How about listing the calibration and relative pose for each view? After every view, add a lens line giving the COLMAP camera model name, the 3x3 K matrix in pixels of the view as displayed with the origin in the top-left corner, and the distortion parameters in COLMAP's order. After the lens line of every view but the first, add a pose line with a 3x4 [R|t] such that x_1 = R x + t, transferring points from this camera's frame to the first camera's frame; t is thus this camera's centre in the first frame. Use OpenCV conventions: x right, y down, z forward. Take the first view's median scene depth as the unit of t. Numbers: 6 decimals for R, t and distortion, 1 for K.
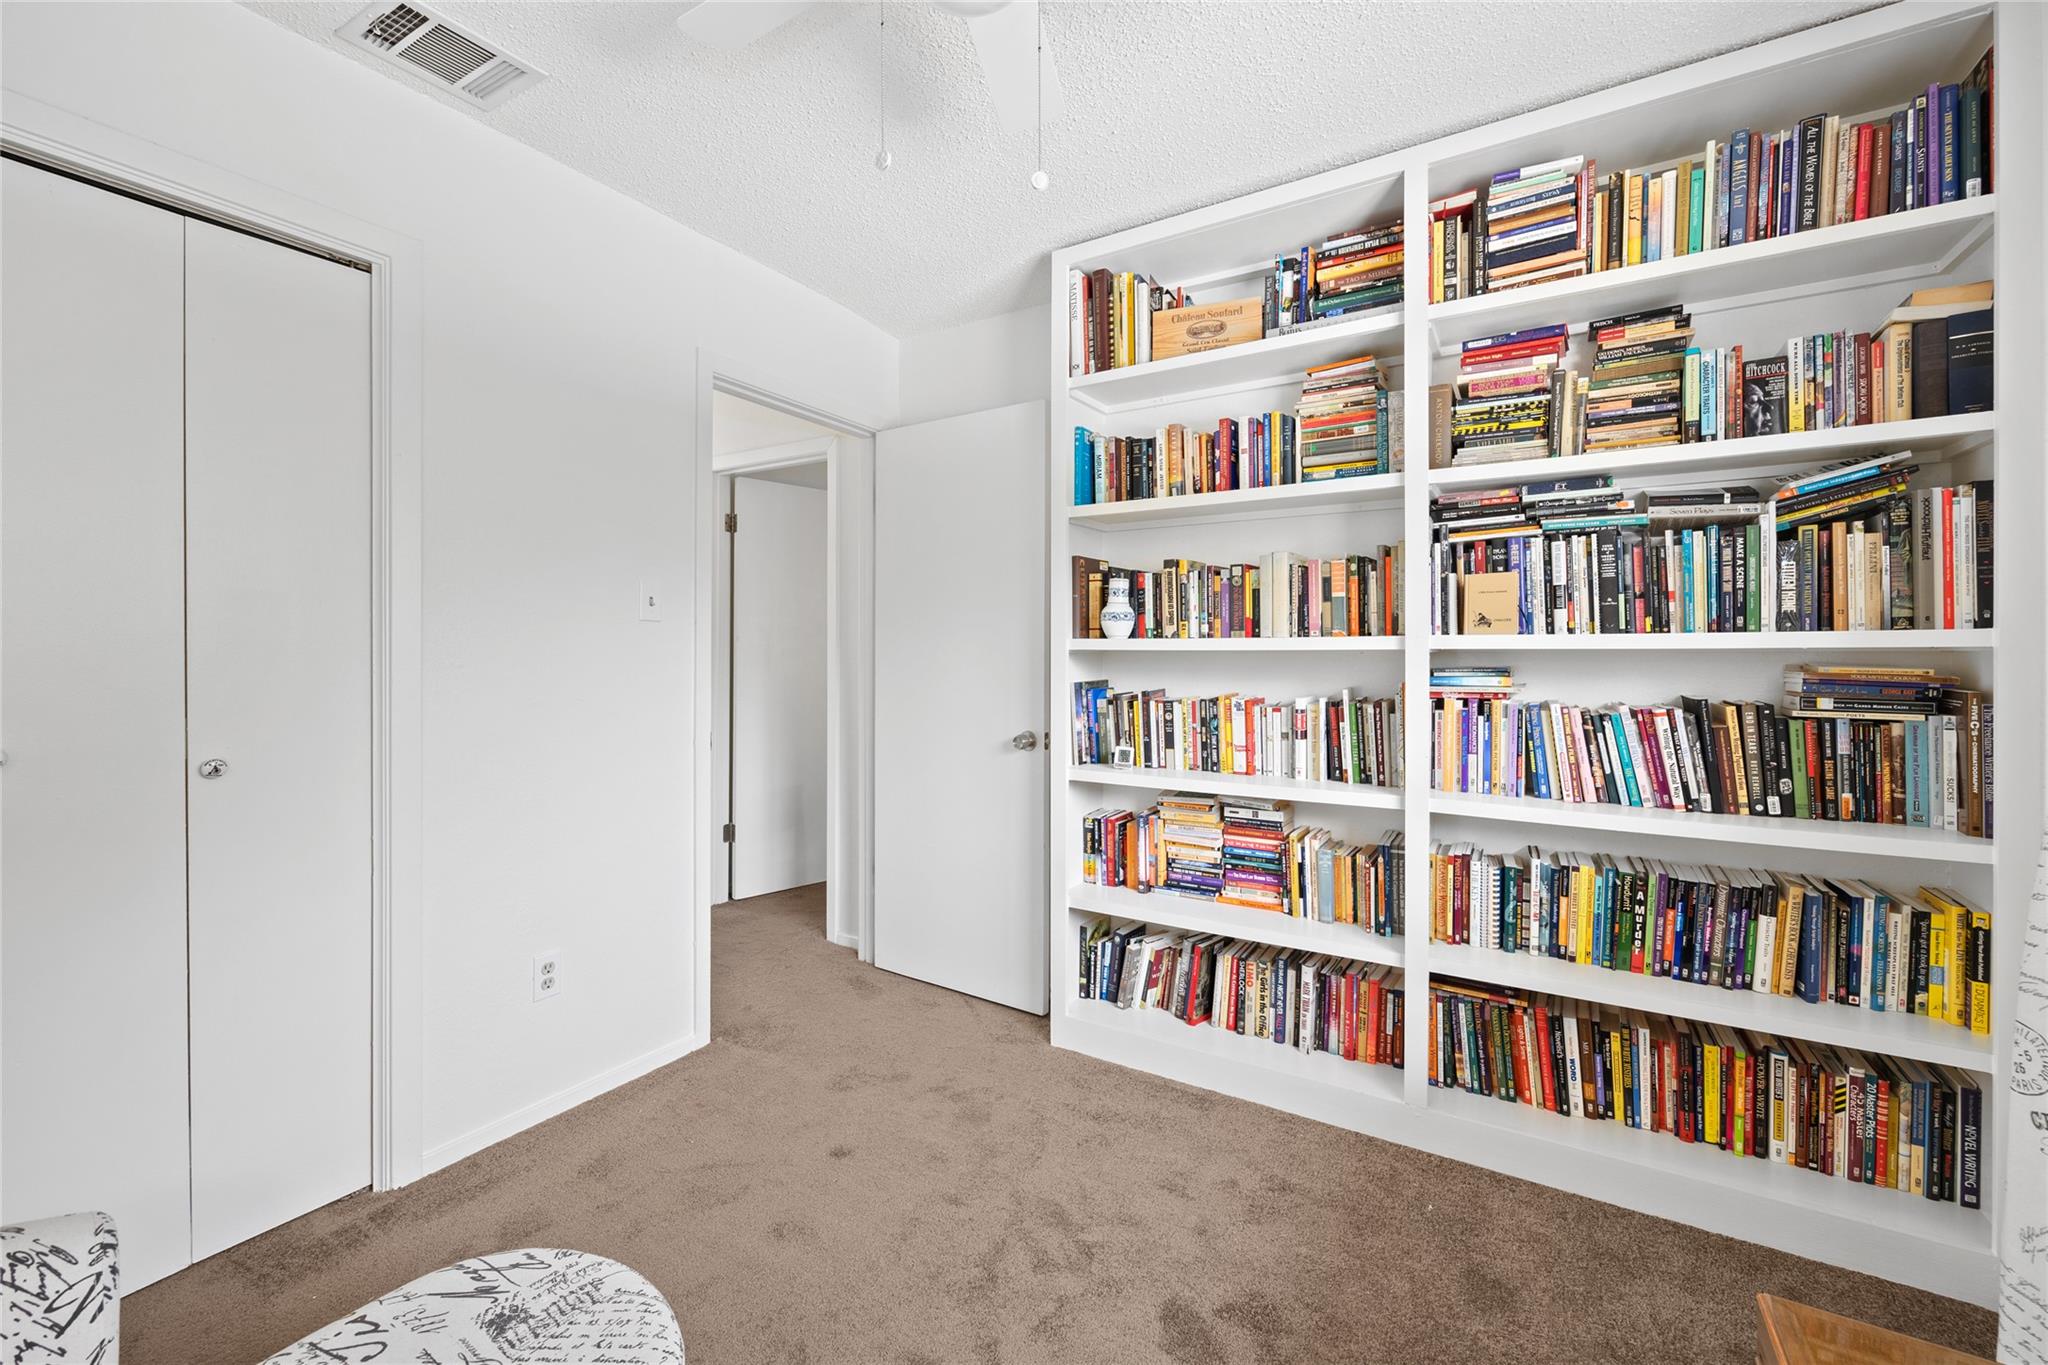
lens RADIAL K [[840.5, 0, 1009.4], [0, 840.5, 680.6], [0, 0, 1]] dist [0.000916, 0.000277]
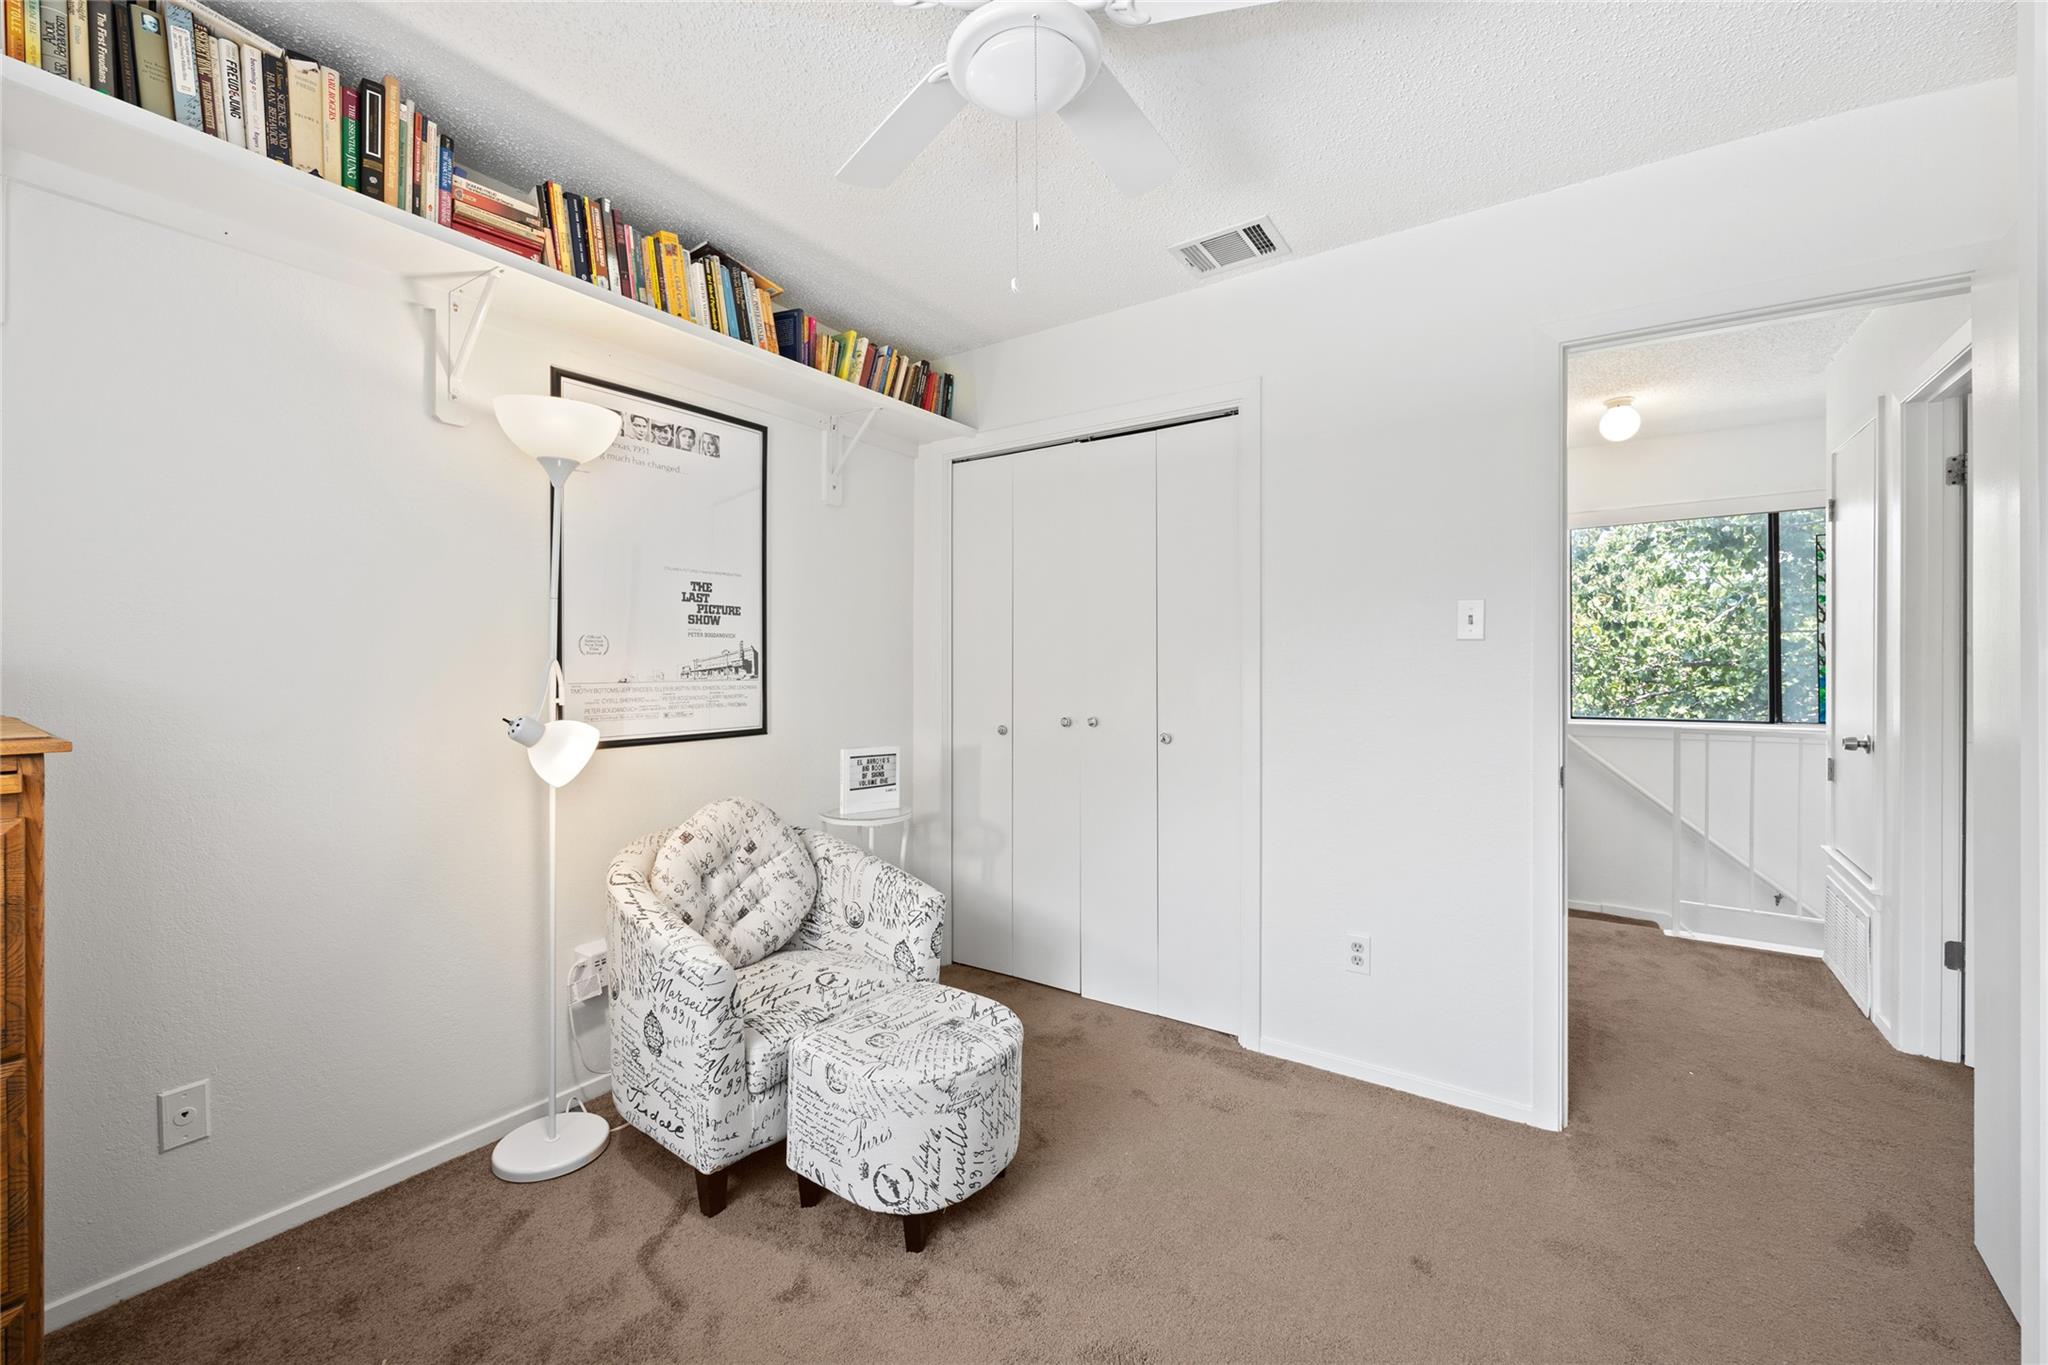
lens RADIAL K [[840.5, 0, 1009.4], [0, 840.5, 680.6], [0, 0, 1]] dist [0.000916, 0.000277]
pose [[-0.047309, 0.014145, -0.998780, 0.650220], [-0.032762, 0.999340, 0.015705, -0.024547], [0.998343, 0.033465, -0.046814, 0.603177]]
